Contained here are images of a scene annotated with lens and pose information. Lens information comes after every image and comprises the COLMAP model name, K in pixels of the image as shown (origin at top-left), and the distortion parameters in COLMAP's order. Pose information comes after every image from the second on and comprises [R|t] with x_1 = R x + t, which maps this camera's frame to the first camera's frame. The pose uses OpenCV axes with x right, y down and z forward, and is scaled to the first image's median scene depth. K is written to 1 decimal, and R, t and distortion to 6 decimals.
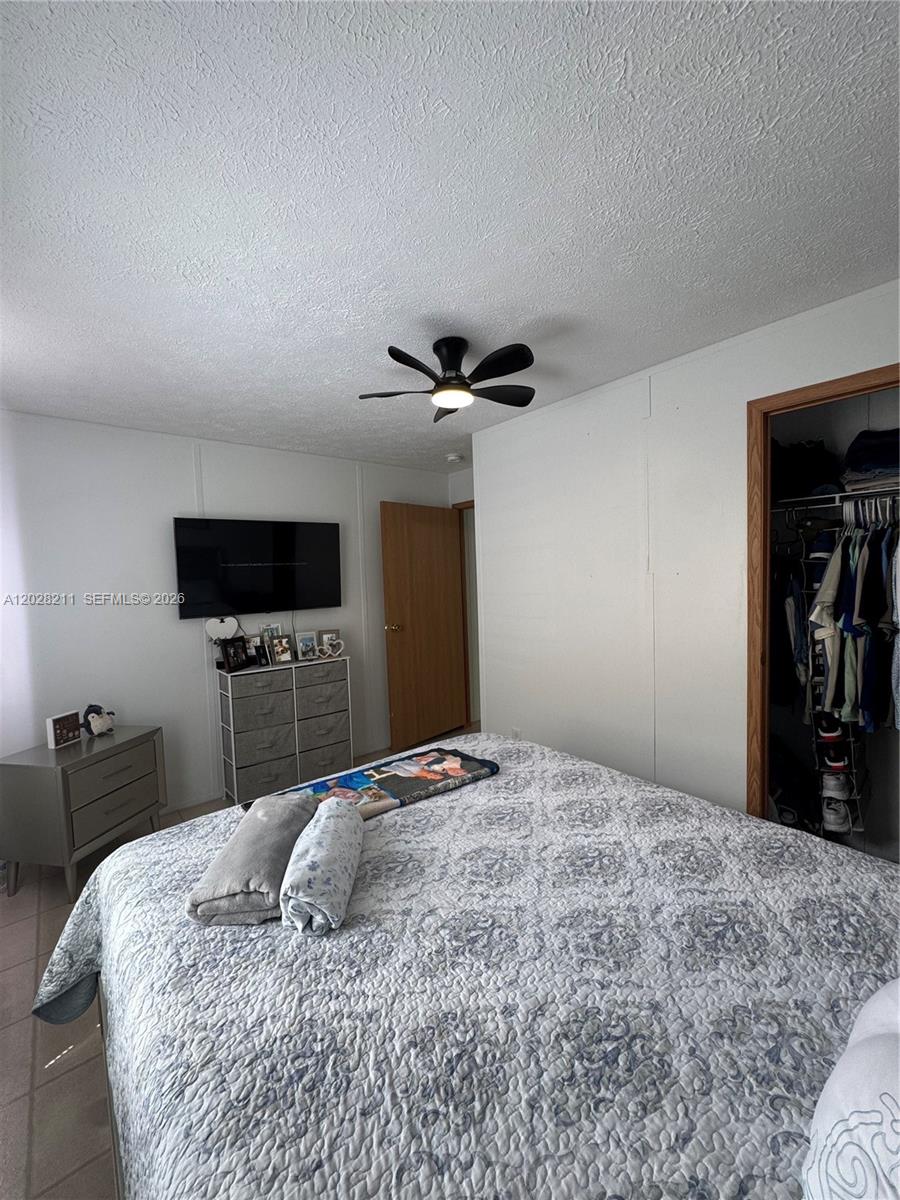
lens RADIAL K [[479.7, 0, 448.7], [0, 479.7, 601.1], [0, 0, 1]] dist [-0.003077, 0.000603]
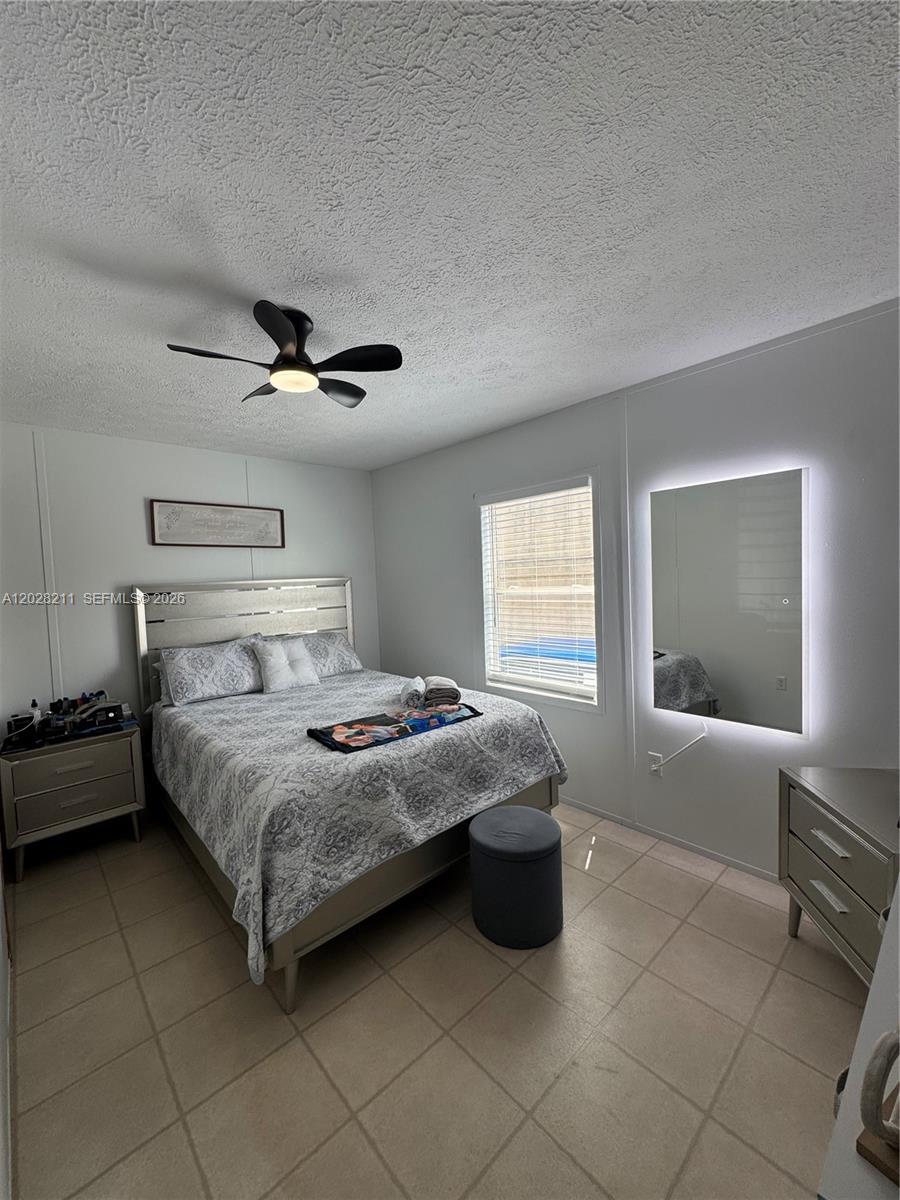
lens RADIAL K [[479.7, 0, 448.7], [0, 479.7, 601.1], [0, 0, 1]] dist [-0.003077, 0.000603]
pose [[-0.996694, 0.069859, -0.041480, -0.249446], [0.065226, 0.992424, 0.104119, -0.110626], [0.048440, 0.101069, -0.993699, 2.301891]]
